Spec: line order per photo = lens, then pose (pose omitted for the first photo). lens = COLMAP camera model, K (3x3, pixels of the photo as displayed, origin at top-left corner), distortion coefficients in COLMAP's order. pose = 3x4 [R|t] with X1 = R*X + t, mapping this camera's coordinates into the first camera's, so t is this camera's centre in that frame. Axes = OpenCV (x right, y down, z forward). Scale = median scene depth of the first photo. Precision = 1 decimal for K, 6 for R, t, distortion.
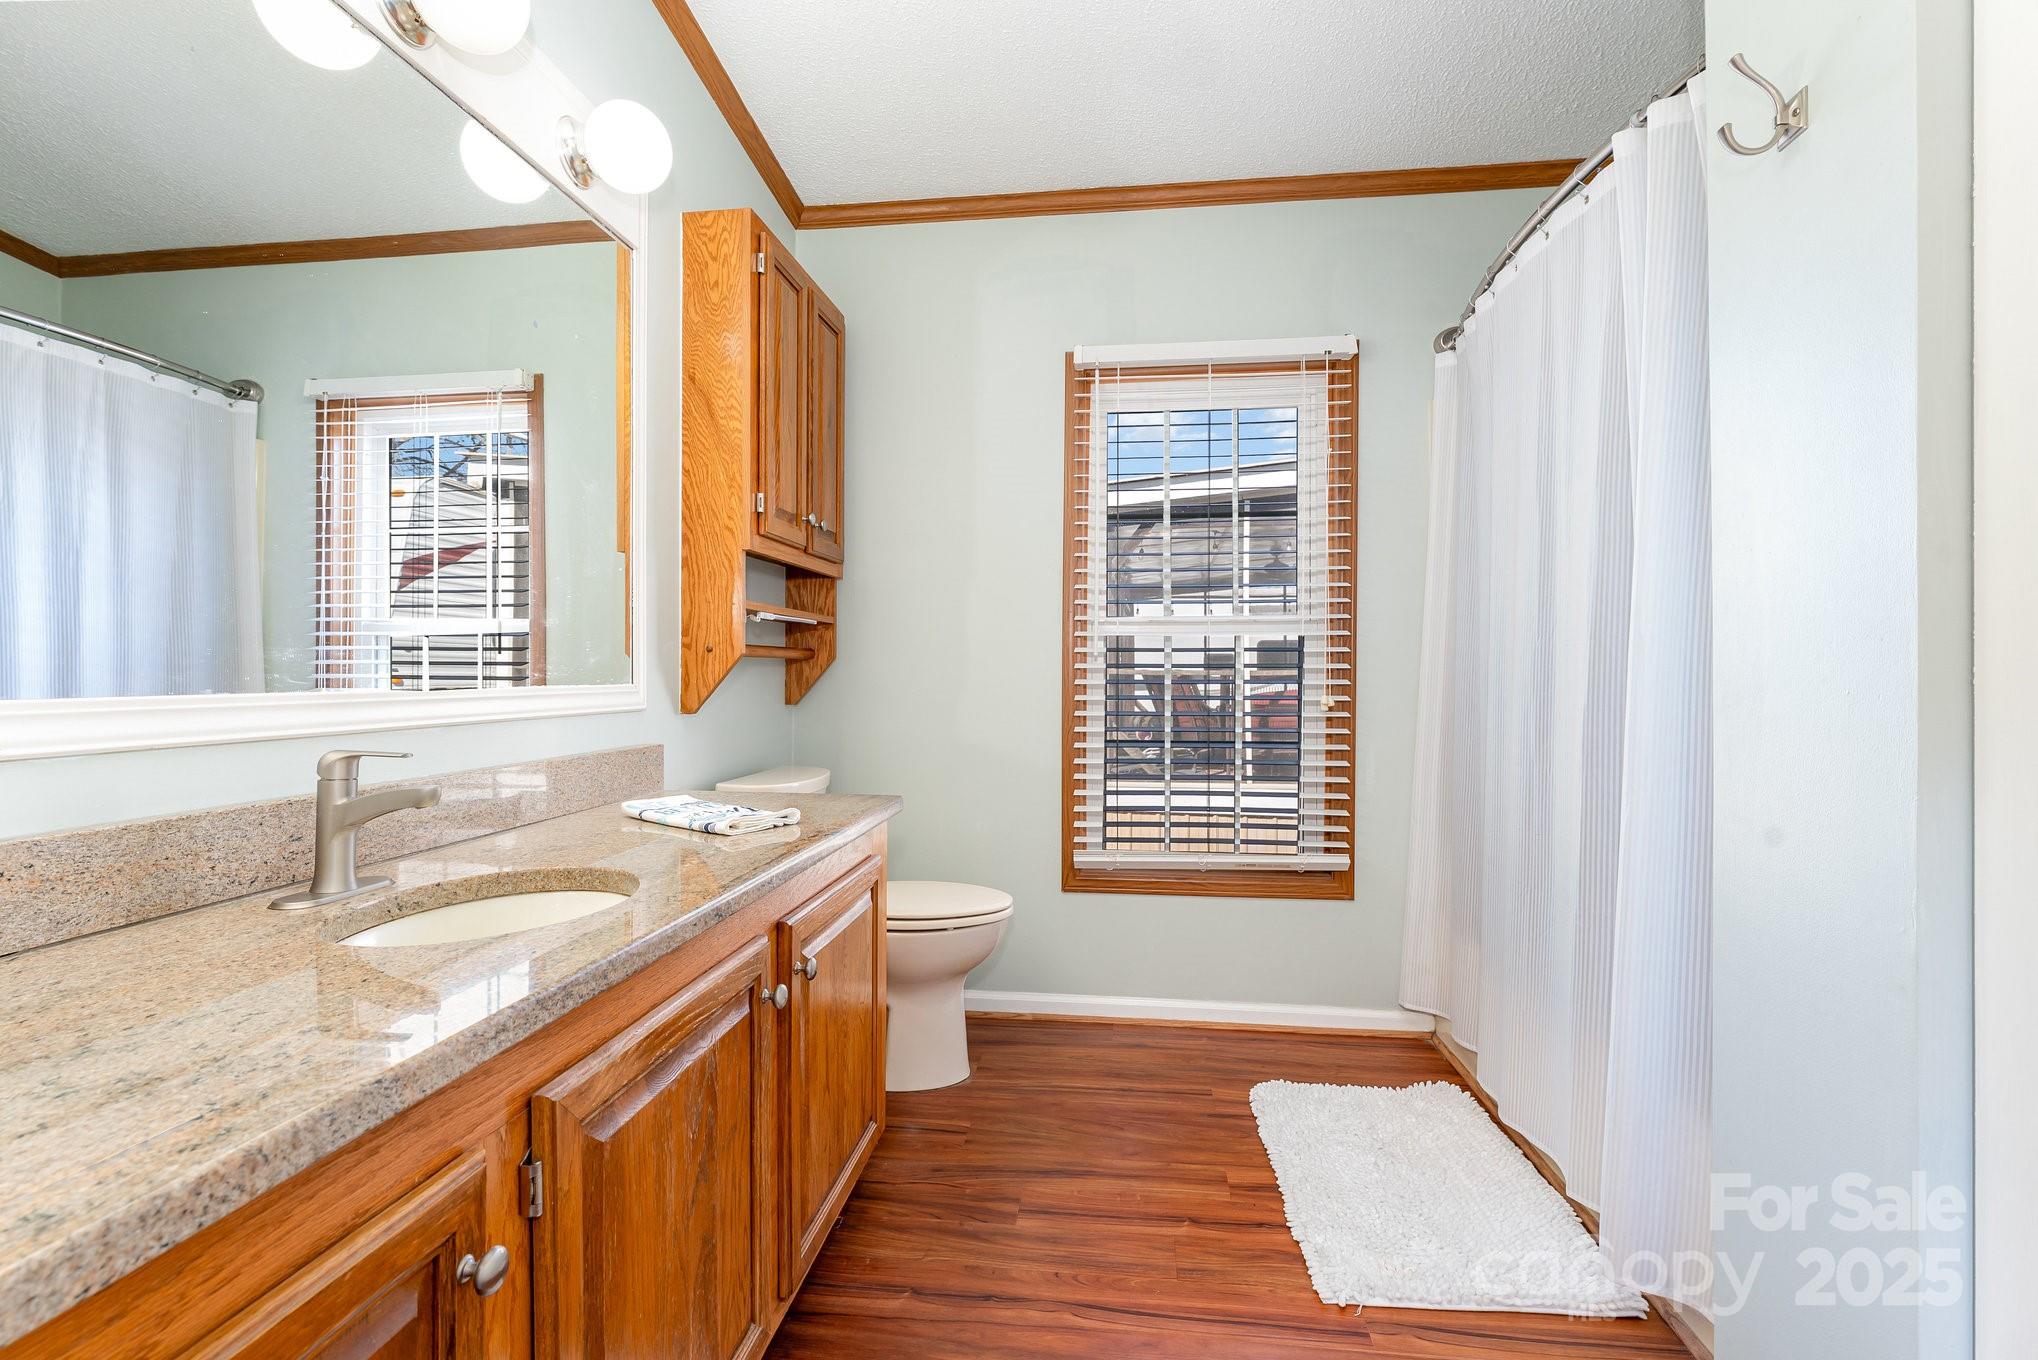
lens RADIAL K [[936.3, 0, 1013.4], [0, 936.3, 683.6], [0, 0, 1]] dist [0.003758, -0.000981]
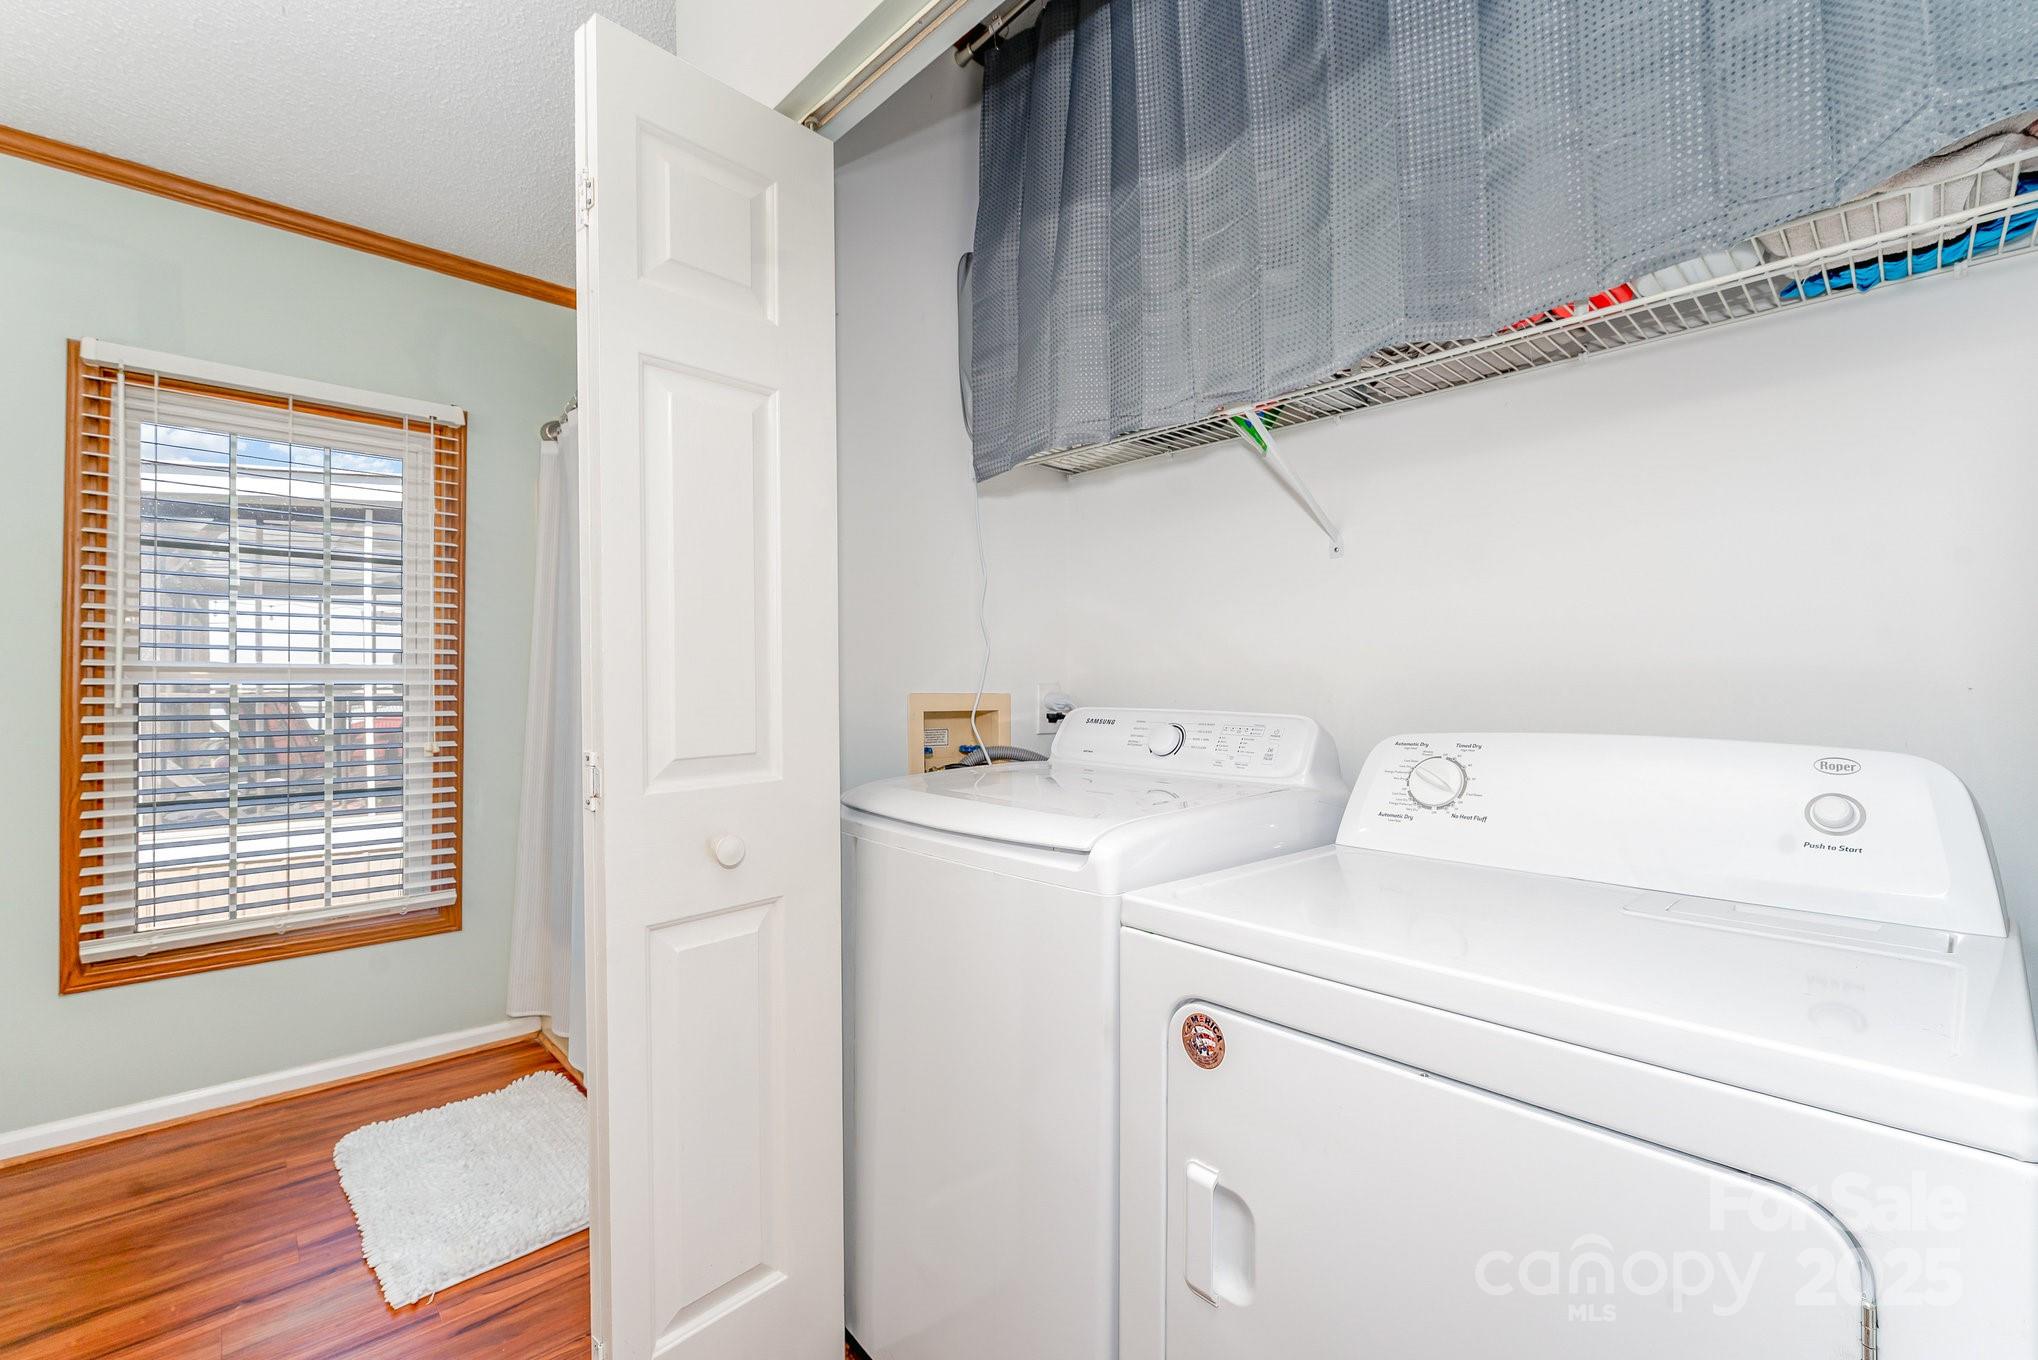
lens RADIAL K [[876.1, 0, 1022.4], [0, 876.1, 685.7], [0, 0, 1]] dist [-0.000494, 0.000546]
pose [[0.641927, 0.000536, 0.766766, 0.004347], [0.003971, 0.999984, -0.004023, -0.044472], [-0.766756, 0.005627, 0.641914, -0.145092]]
